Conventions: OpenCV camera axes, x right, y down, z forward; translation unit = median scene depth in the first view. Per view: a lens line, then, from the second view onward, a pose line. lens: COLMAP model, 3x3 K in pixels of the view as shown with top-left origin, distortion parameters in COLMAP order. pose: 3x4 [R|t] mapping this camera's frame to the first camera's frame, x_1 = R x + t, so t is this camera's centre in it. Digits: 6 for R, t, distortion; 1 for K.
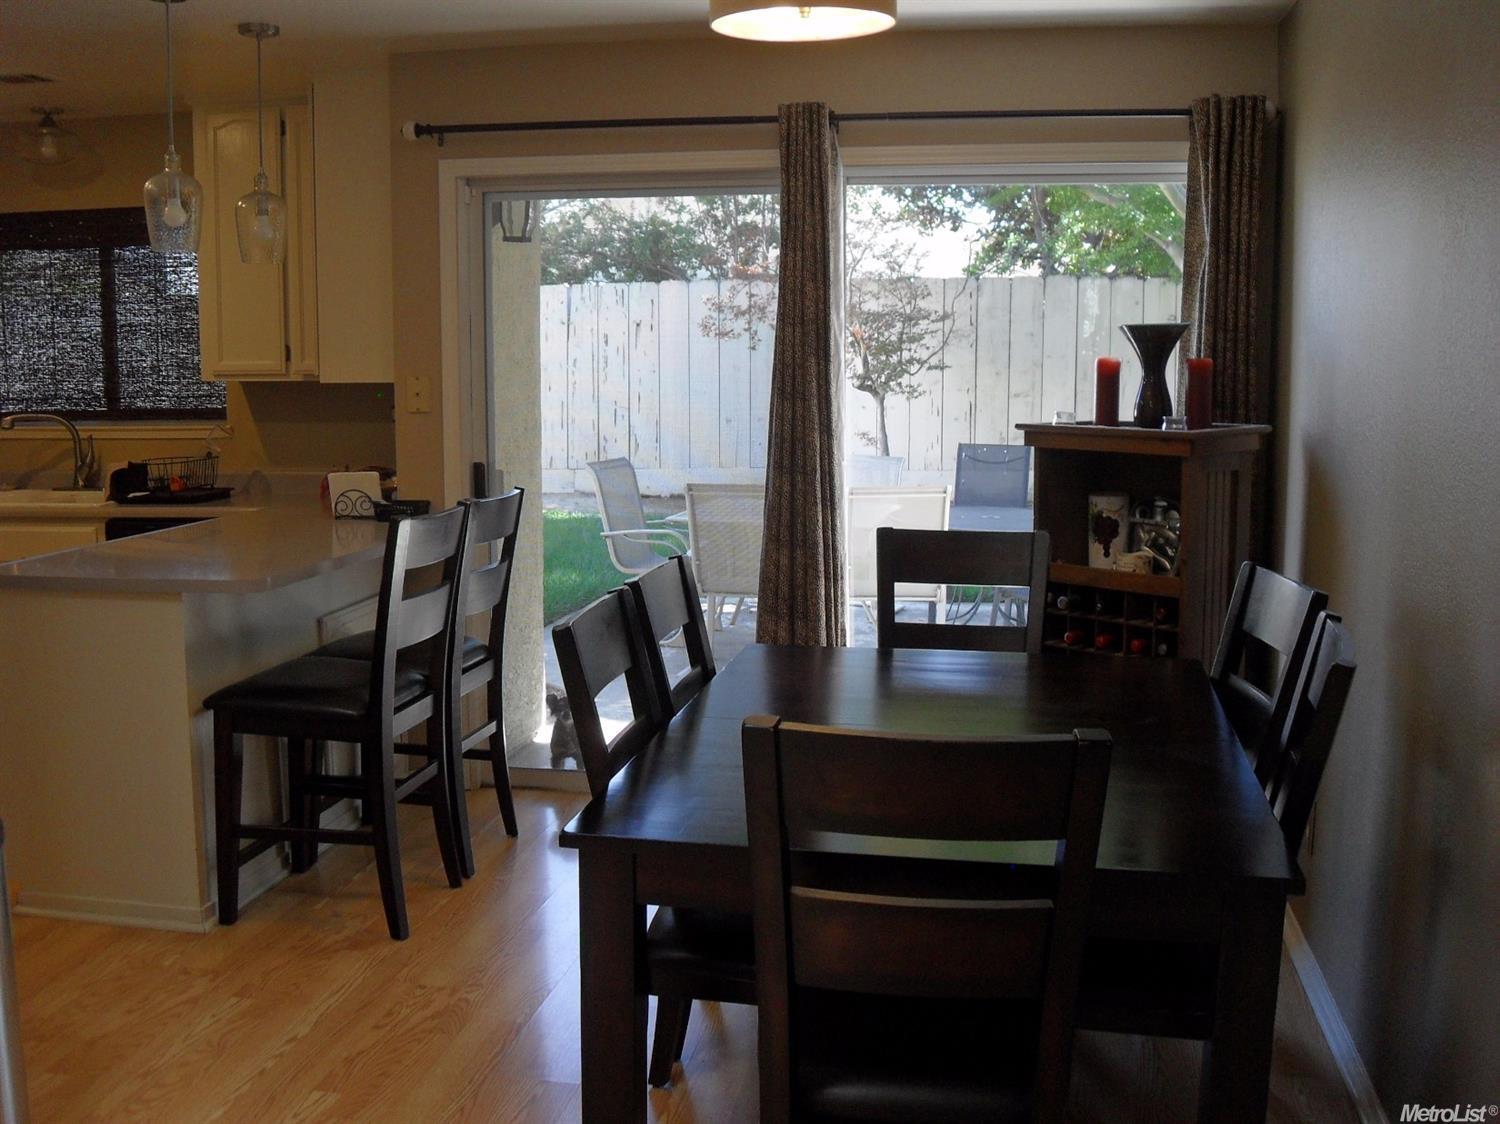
lens RADIAL K [[1639.3, 0, 744.7], [0, 1639.3, 560.1], [0, 0, 1]] dist [-0.175053, 0.206691]
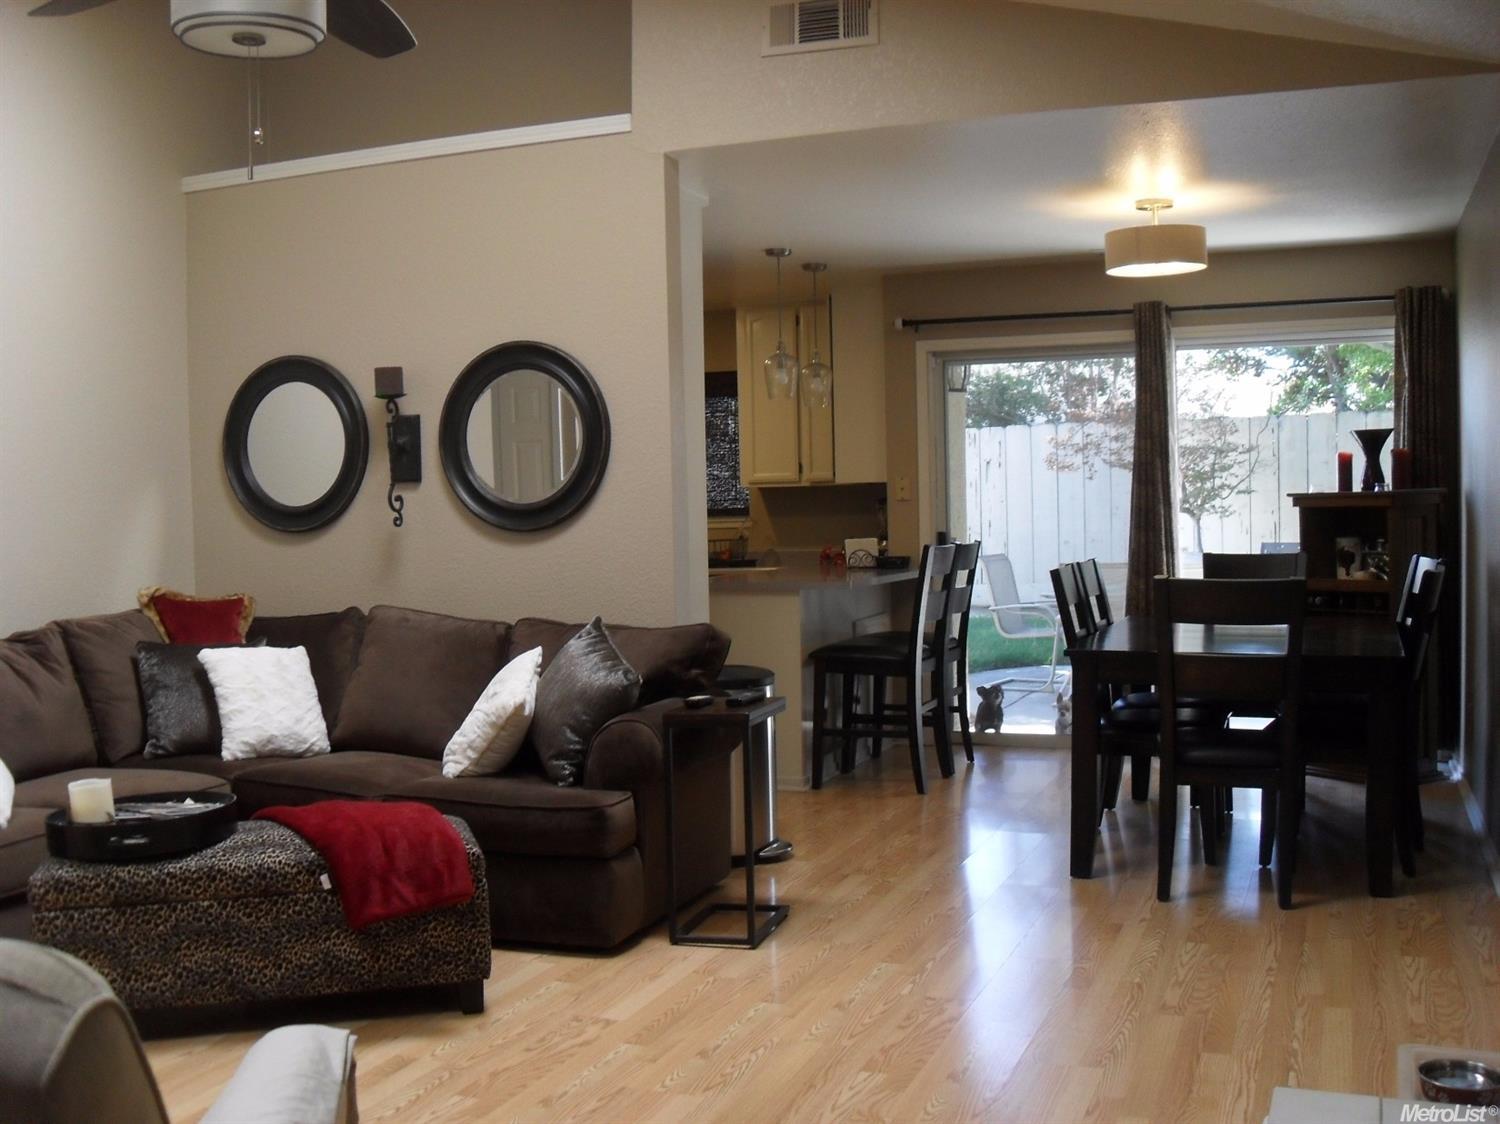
lens RADIAL K [[1639.3, 0, 744.7], [0, 1639.3, 560.1], [0, 0, 1]] dist [-0.175053, 0.206691]
pose [[0.982315, -0.014199, -0.186697, -0.050063], [-0.003390, 0.995608, -0.093559, 0.102512], [0.187205, 0.092537, 0.977953, -0.506910]]
